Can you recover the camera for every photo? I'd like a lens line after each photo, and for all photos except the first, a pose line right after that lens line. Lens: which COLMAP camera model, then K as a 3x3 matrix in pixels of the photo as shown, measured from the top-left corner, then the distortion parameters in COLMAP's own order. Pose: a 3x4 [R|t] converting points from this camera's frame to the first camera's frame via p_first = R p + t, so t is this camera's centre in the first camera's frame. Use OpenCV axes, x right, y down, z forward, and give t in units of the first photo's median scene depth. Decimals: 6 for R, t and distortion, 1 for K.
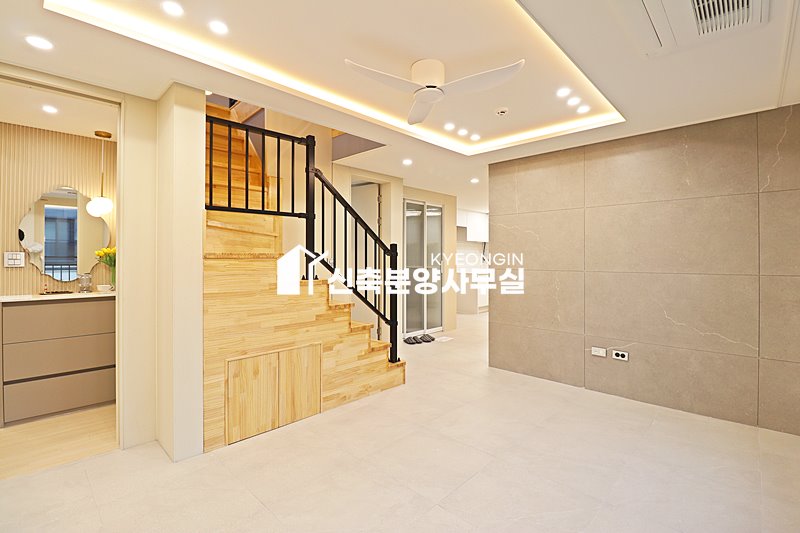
lens RADIAL K [[370.3, 0, 397.8], [0, 370.3, 259.4], [0, 0, 1]] dist [0.000292, -0.011899]
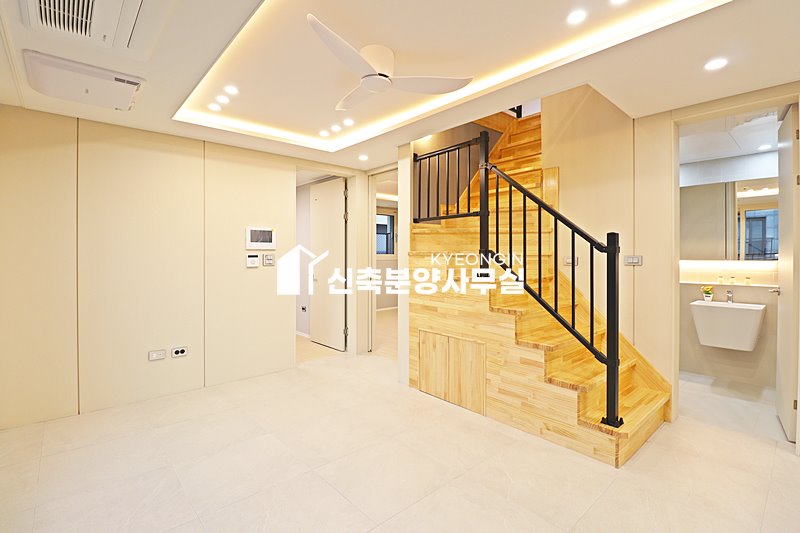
lens RADIAL K [[372.8, 0, 401.0], [0, 372.8, 254.8], [0, 0, 1]] dist [-0.001001, -0.013259]
pose [[-0.083224, 0.004671, -0.996520, 0.801714], [0.002088, 0.999988, 0.004513, -0.011632], [0.996529, -0.001705, -0.083233, 0.891297]]
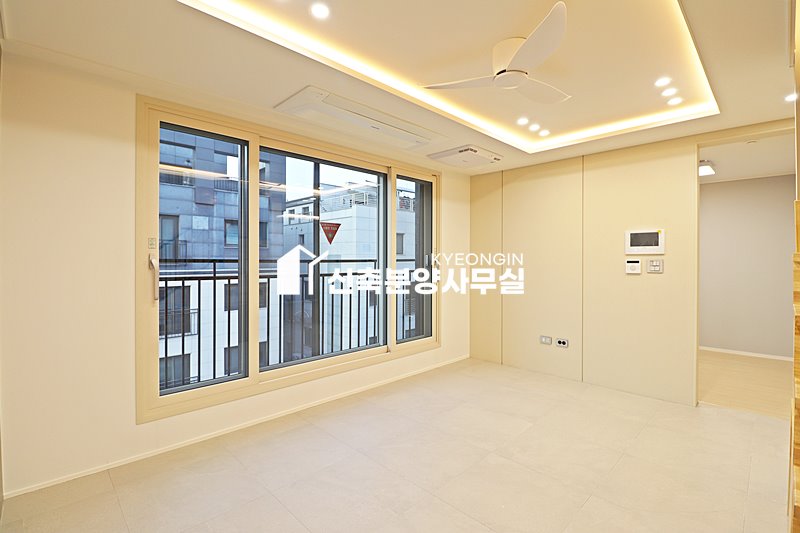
lens RADIAL K [[370.3, 0, 397.8], [0, 370.3, 259.4], [0, 0, 1]] dist [0.000292, -0.011899]
pose [[-0.999473, 0.002974, 0.032340, 0.255688], [0.002921, 0.999994, -0.001696, -0.009473], [-0.032345, -0.001601, -0.999475, 1.490239]]
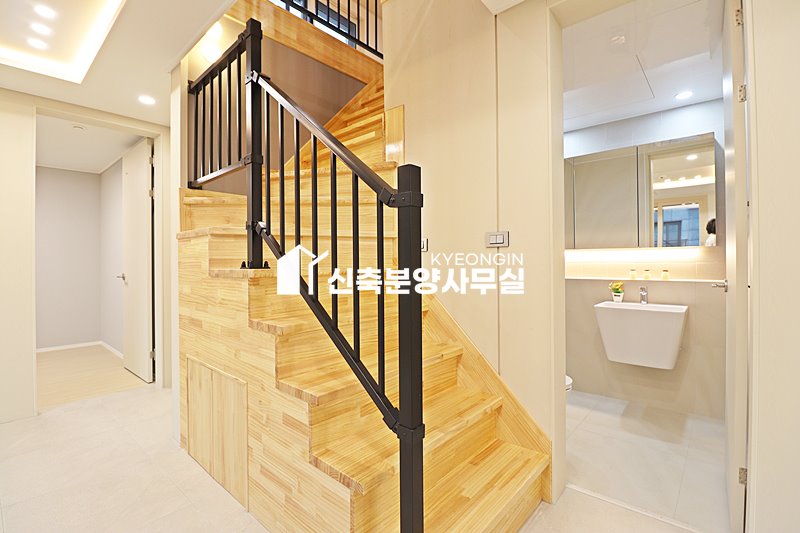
lens RADIAL K [[370.3, 0, 397.8], [0, 370.3, 259.4], [0, 0, 1]] dist [0.000292, -0.011899]
pose [[0.043979, -0.000985, -0.999032, 0.365082], [0.008401, 0.999965, -0.000616, 0.043017], [0.998997, -0.008366, 0.043985, 1.239564]]
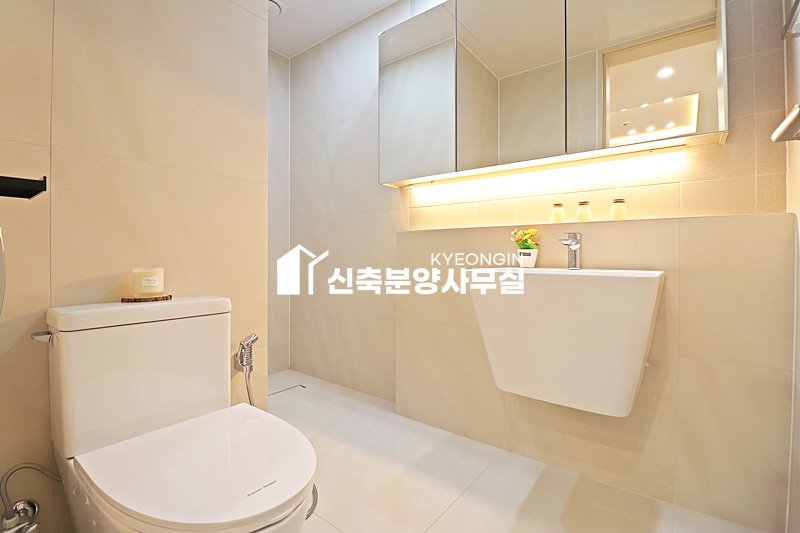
lens RADIAL K [[370.3, 0, 397.8], [0, 370.3, 259.4], [0, 0, 1]] dist [0.000292, -0.011899]
pose [[0.102480, 0.008348, -0.994700, -0.146940], [0.001214, 0.999963, 0.008517, 0.151219], [0.994734, -0.002080, 0.102466, 1.667968]]
